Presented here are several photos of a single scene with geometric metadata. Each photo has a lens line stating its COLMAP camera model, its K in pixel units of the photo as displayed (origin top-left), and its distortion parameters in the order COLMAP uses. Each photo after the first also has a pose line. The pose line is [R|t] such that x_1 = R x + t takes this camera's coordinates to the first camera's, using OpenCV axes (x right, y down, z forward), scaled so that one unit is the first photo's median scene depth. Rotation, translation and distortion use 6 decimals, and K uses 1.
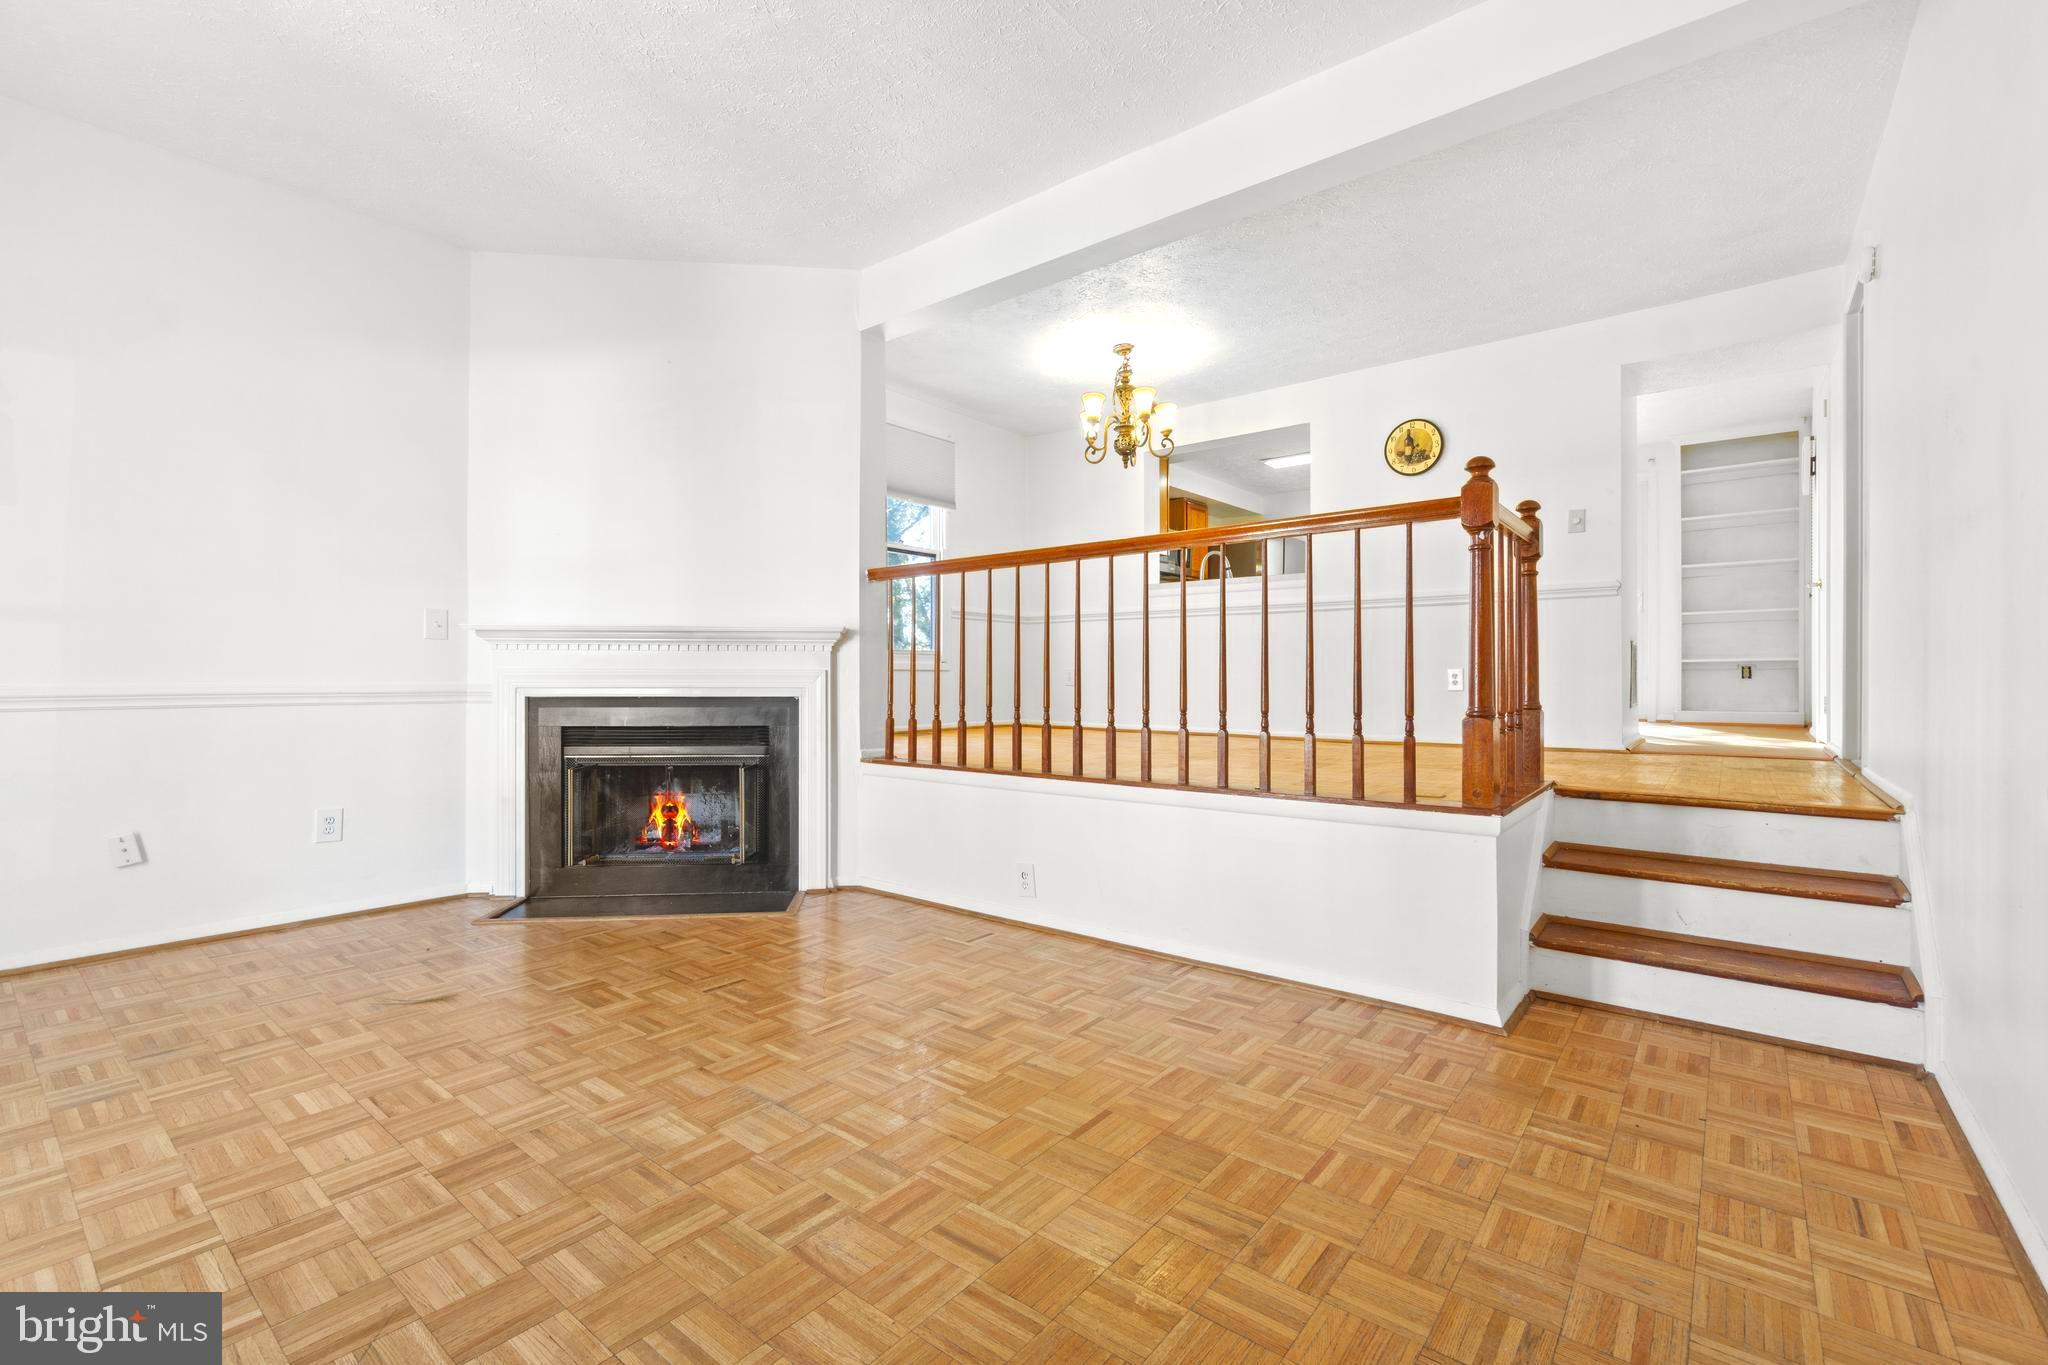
lens RADIAL K [[891.9, 0, 1025.8], [0, 891.9, 679.1], [0, 0, 1]] dist [-0.006267, 0.000093]
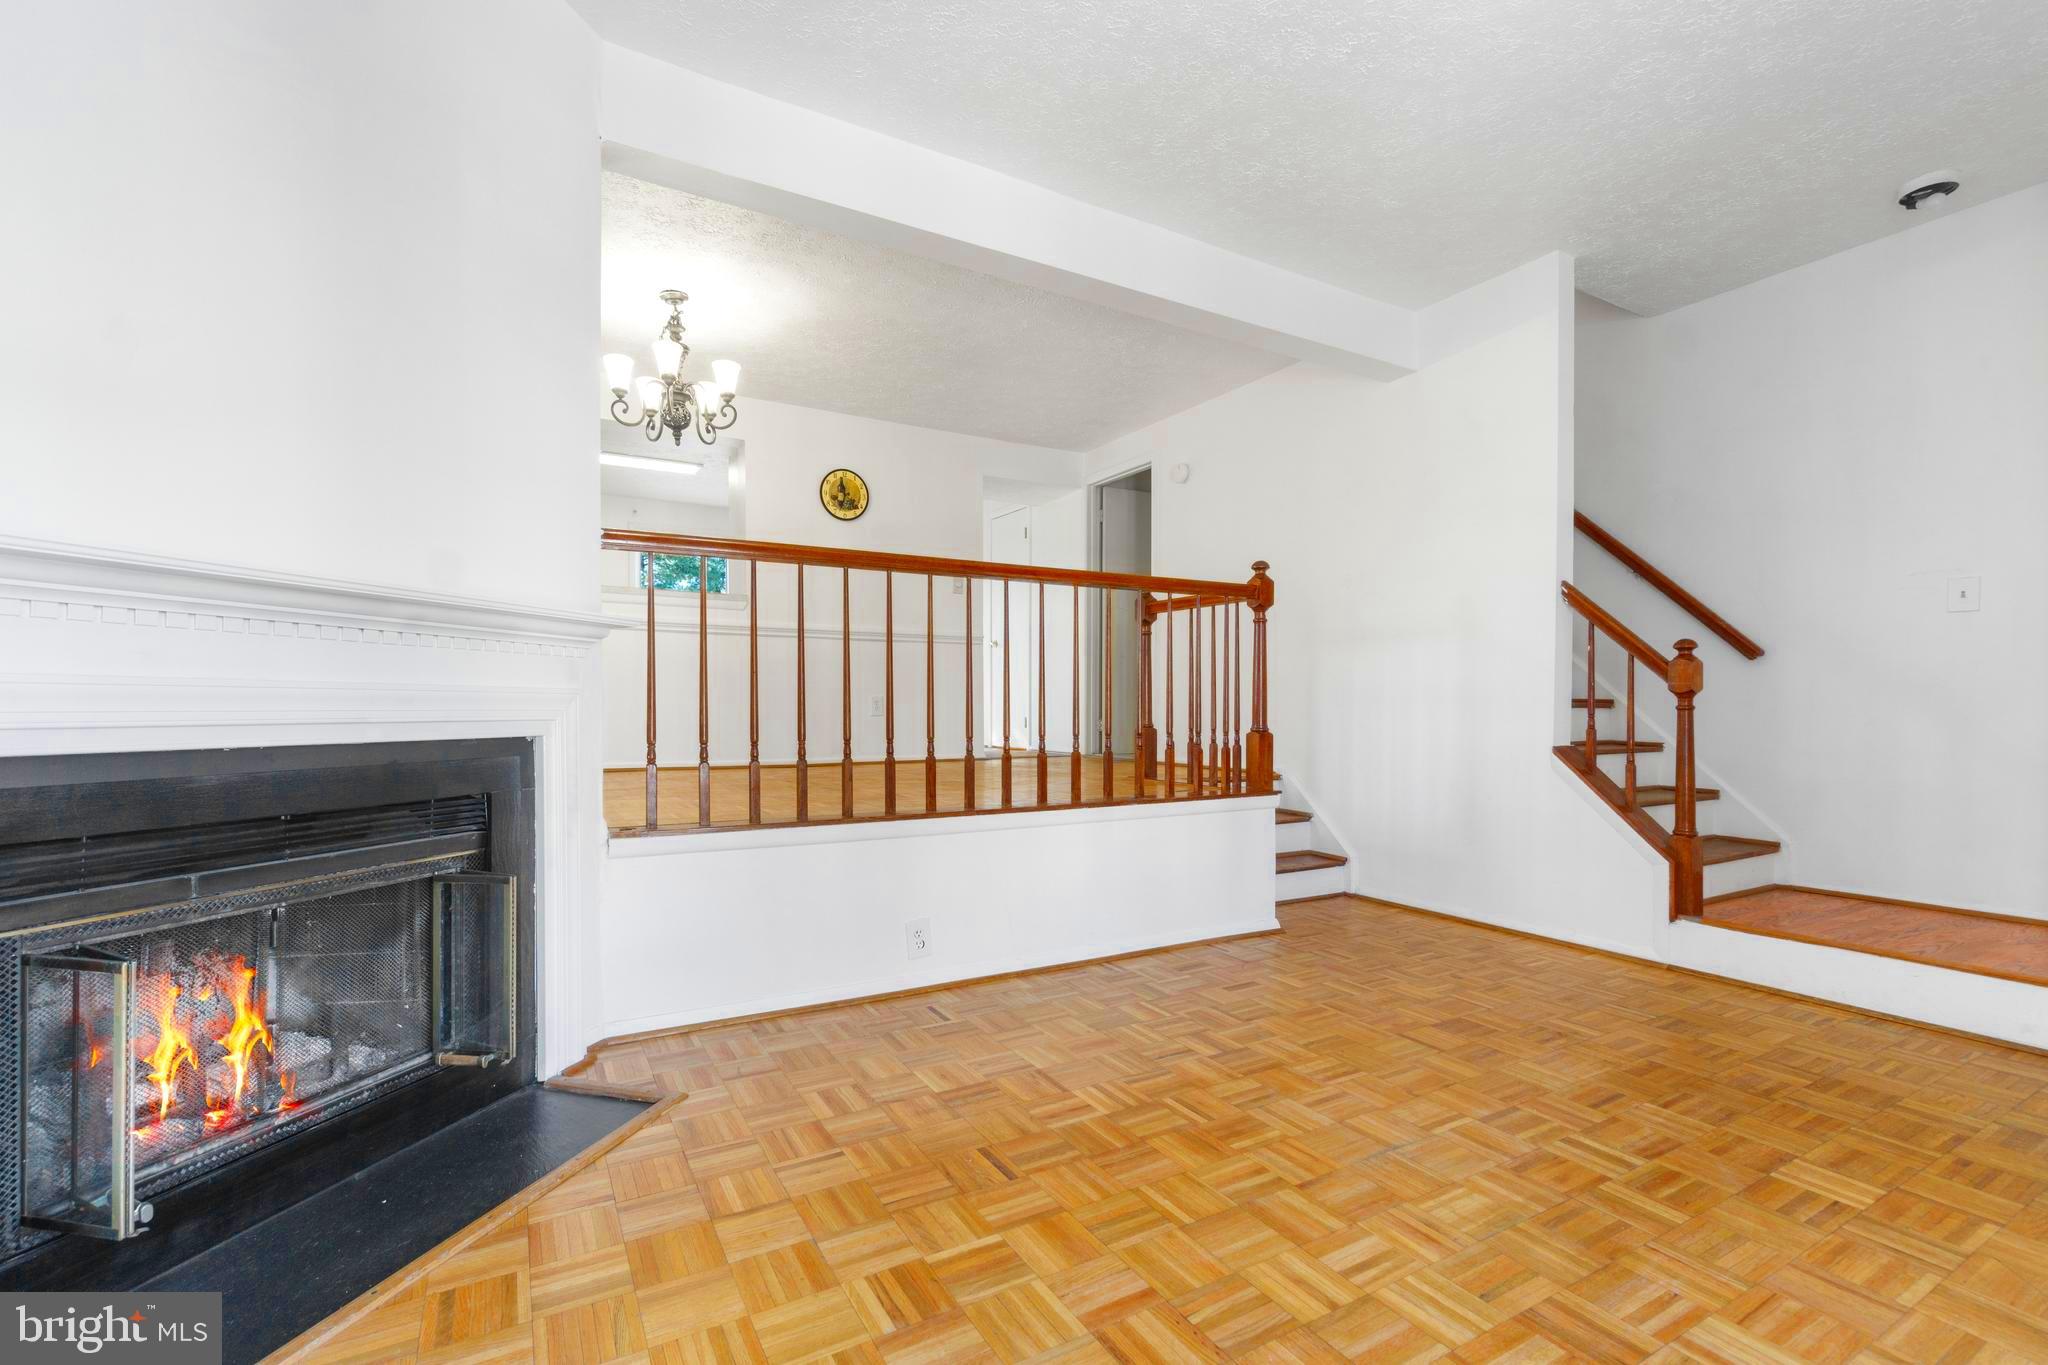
lens RADIAL K [[891.9, 0, 1008.6], [0, 891.9, 713.1], [0, 0, 1]] dist [-0.006267, 0.000093]
pose [[0.372086, -0.007152, 0.928171, -0.833917], [-0.003285, 0.999954, 0.009022, -0.001544], [-0.928193, -0.006406, 0.372045, 0.648585]]
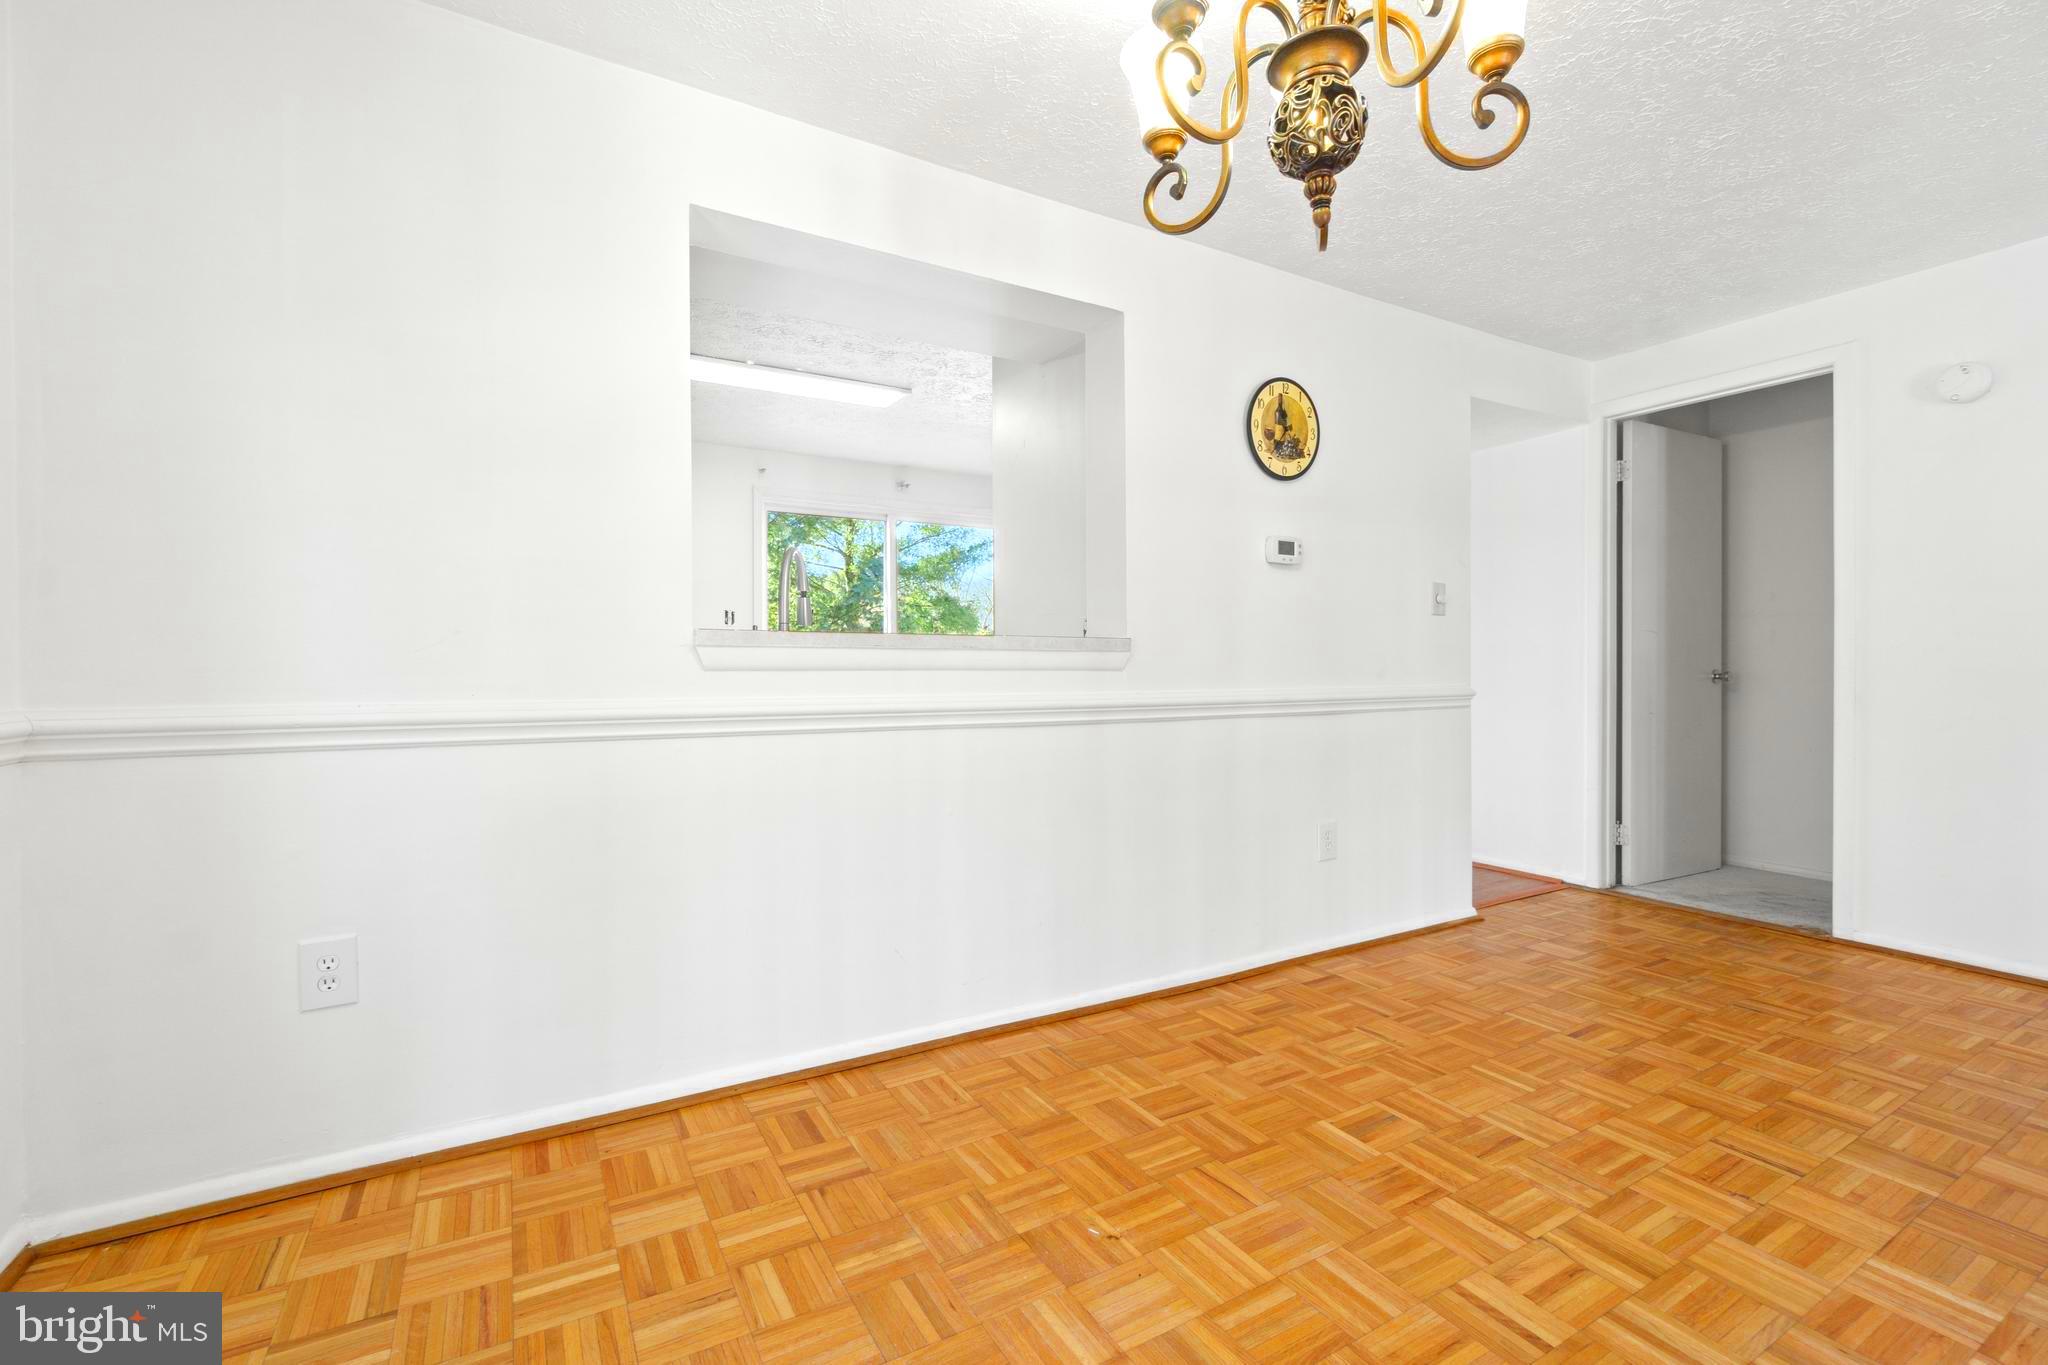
lens RADIAL K [[891.9, 0, 1023.3], [0, 891.9, 679.9], [0, 0, 1]] dist [-0.006267, 0.000093]
pose [[0.363526, -0.006812, 0.931559, -0.234795], [-0.002516, 0.999962, 0.008294, -0.174229], [-0.931581, -0.005359, 0.363495, 1.537562]]
